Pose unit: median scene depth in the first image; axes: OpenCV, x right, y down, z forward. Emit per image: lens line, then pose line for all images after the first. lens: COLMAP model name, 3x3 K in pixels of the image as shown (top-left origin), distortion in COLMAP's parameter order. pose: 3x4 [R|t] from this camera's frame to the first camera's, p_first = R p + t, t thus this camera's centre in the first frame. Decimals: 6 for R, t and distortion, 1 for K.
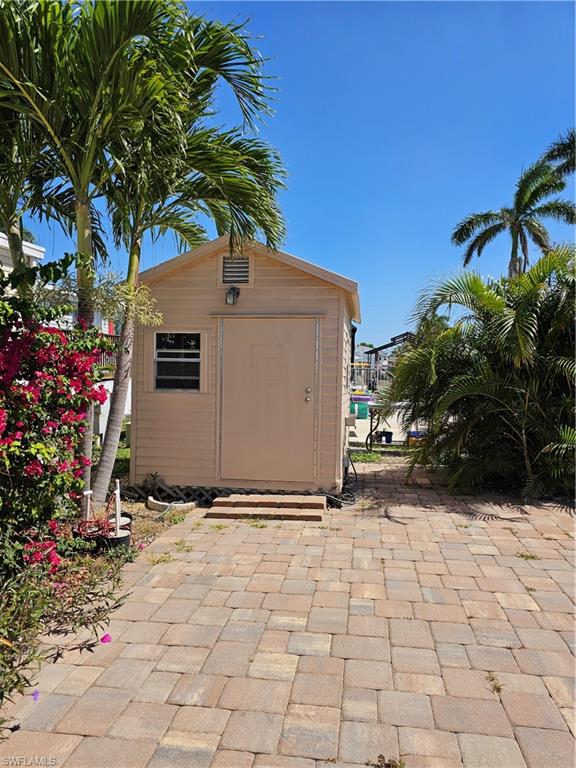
lens RADIAL K [[508.6, 0, 290.4], [0, 508.6, 391.3], [0, 0, 1]] dist [0.053680, -0.032031]
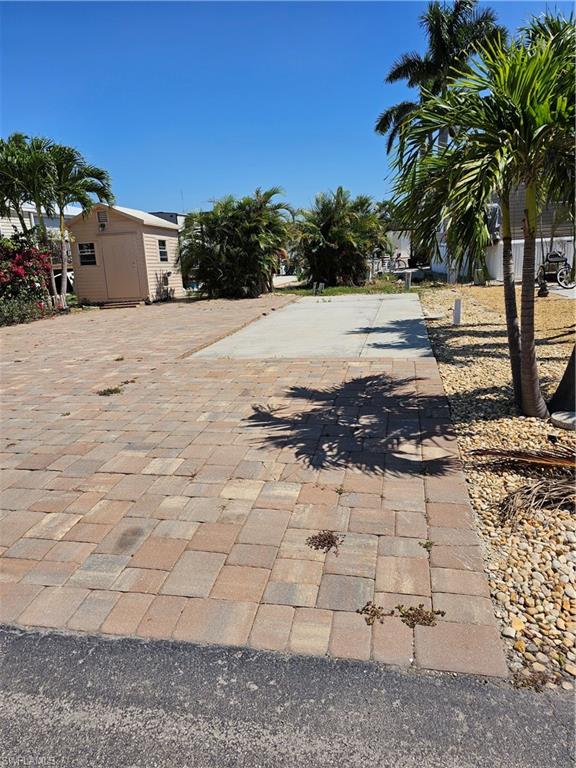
lens RADIAL K [[508.6, 0, 283.0], [0, 508.6, 384.0], [0, 0, 1]] dist [0.053680, -0.032031]
pose [[0.994598, -0.048693, -0.091675, 1.024319], [0.066406, 0.977259, 0.201382, 0.132483], [0.079784, -0.206382, 0.975213, -1.690832]]
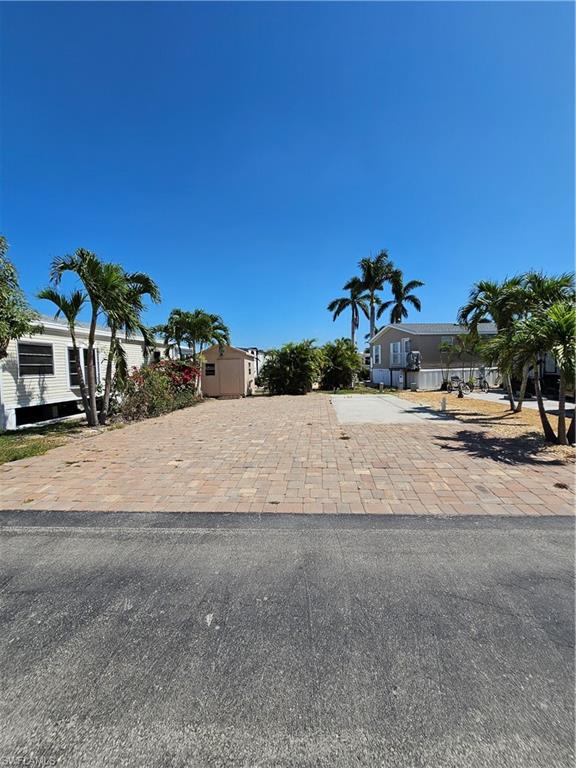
lens RADIAL K [[309.8, 0, 289.6], [0, 309.8, 383.6], [0, 0, 1]] dist [0.000691, 0.001230]
pose [[0.997891, -0.040818, 0.050477, 0.373372], [0.040734, 0.999166, 0.002701, 0.097489], [-0.050545, -0.000639, 0.998722, -1.954717]]
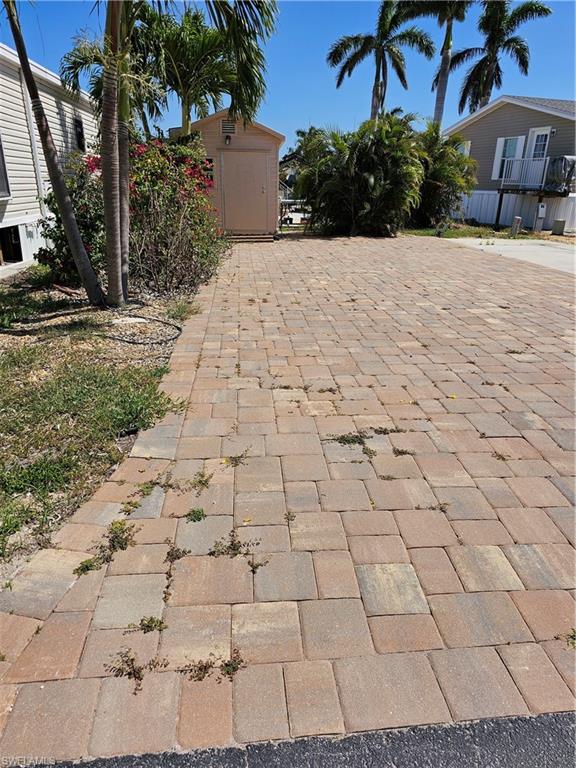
lens RADIAL K [[508.6, 0, 290.7], [0, 508.6, 385.5], [0, 0, 1]] dist [0.053680, -0.032031]
pose [[0.970998, -0.080362, 0.225179, -0.431605], [0.004083, 0.947257, 0.320450, 0.103261], [-0.239054, -0.310237, 0.920112, -1.400411]]
